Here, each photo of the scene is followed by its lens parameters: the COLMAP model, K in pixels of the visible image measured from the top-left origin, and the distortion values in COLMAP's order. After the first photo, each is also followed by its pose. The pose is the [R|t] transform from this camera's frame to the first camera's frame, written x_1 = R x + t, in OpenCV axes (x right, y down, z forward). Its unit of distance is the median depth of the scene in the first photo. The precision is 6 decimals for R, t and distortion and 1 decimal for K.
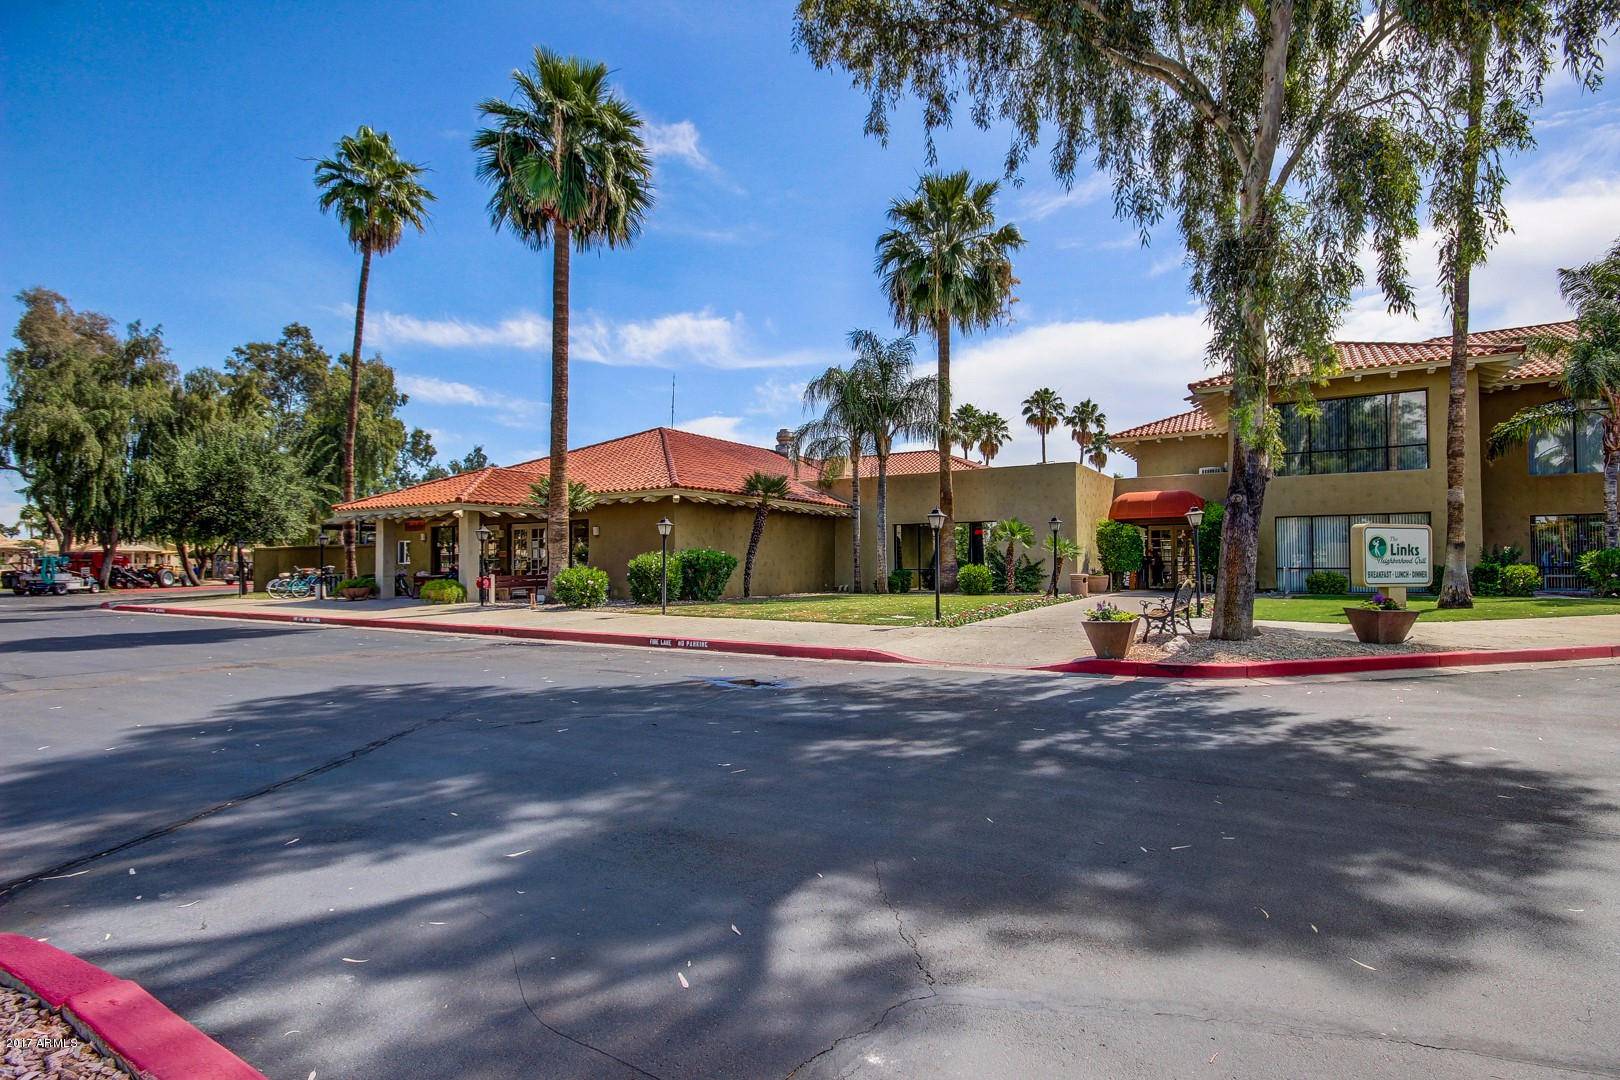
lens RADIAL K [[785.1, 0, 820.8], [0, 785.1, 544.9], [0, 0, 1]] dist [0.001336, -0.000917]
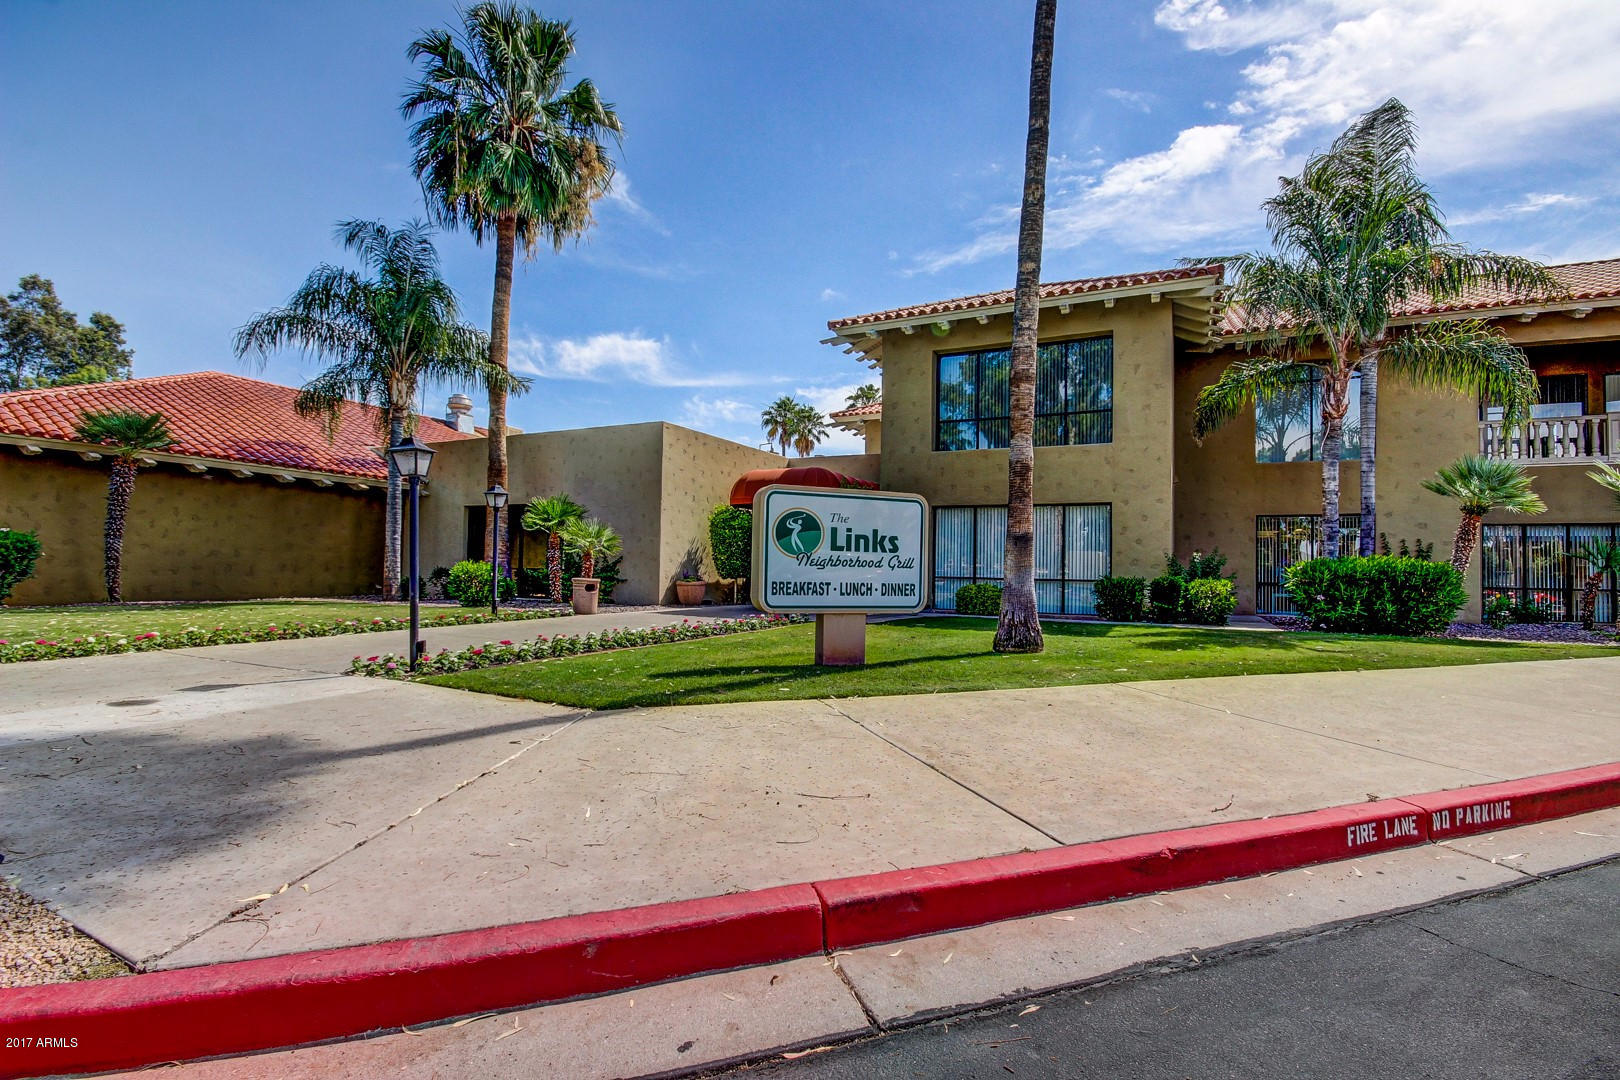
lens RADIAL K [[751.8, 0, 806.4], [0, 751.8, 545.3], [0, 0, 1]] dist [0.017747, -0.024894]
pose [[0.995178, 0.027158, 0.094256, 0.665732], [-0.026634, 0.999622, -0.006807, 0.013709], [-0.094405, 0.004264, 0.995525, 0.522458]]
